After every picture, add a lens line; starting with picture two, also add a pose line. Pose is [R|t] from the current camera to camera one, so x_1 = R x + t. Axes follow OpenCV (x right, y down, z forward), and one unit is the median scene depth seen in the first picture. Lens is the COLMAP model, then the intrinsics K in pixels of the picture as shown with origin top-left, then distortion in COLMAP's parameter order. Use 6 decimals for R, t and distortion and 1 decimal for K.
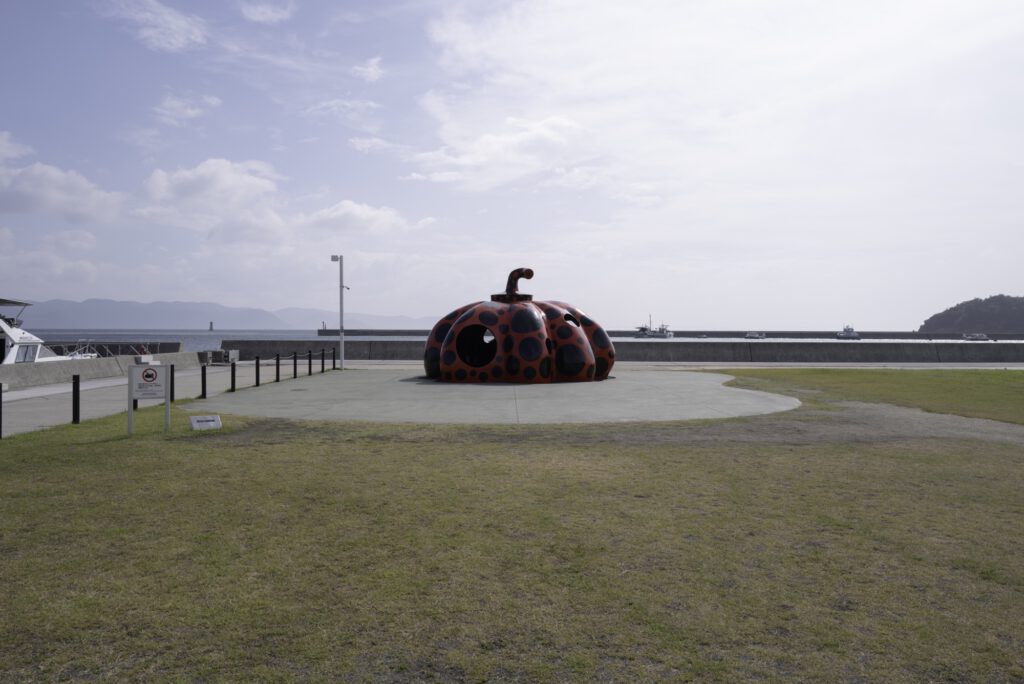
lens RADIAL K [[810.6, 0, 512.0], [0, 810.6, 342.0], [0, 0, 1]] dist [-0.306584, -0.003354]
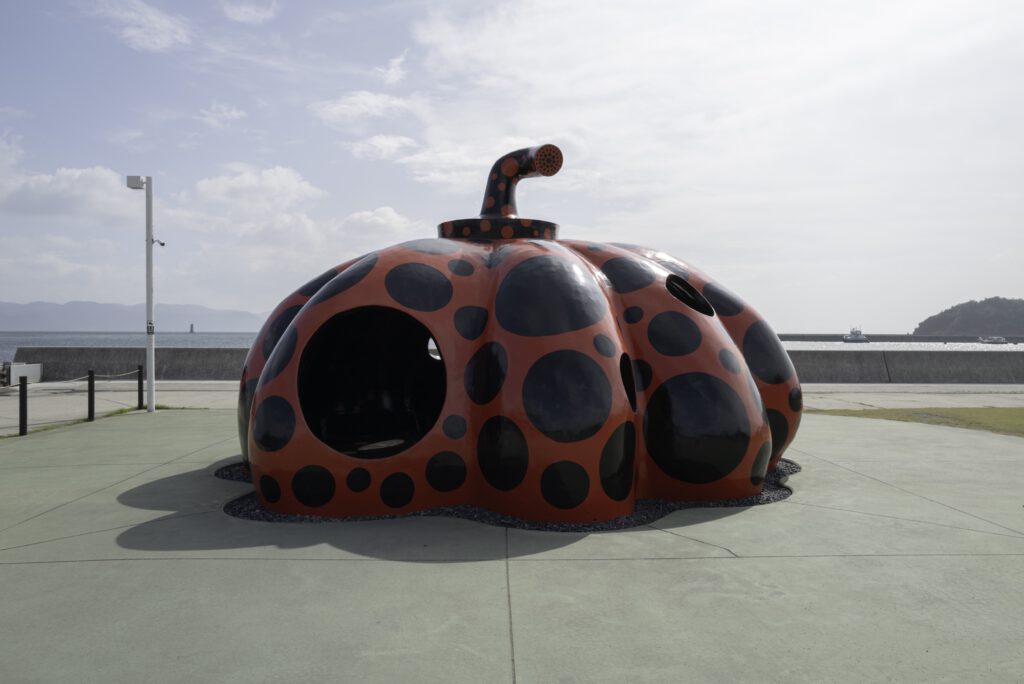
lens RADIAL K [[810.6, 0, 512.0], [0, 810.6, 342.0], [0, 0, 1]] dist [-0.306584, -0.003354]
pose [[0.999812, 0.000841, 0.019372, -0.000593], [-0.000774, 0.999994, -0.003461, -0.005077], [-0.019375, 0.003445, 0.999806, 0.467543]]
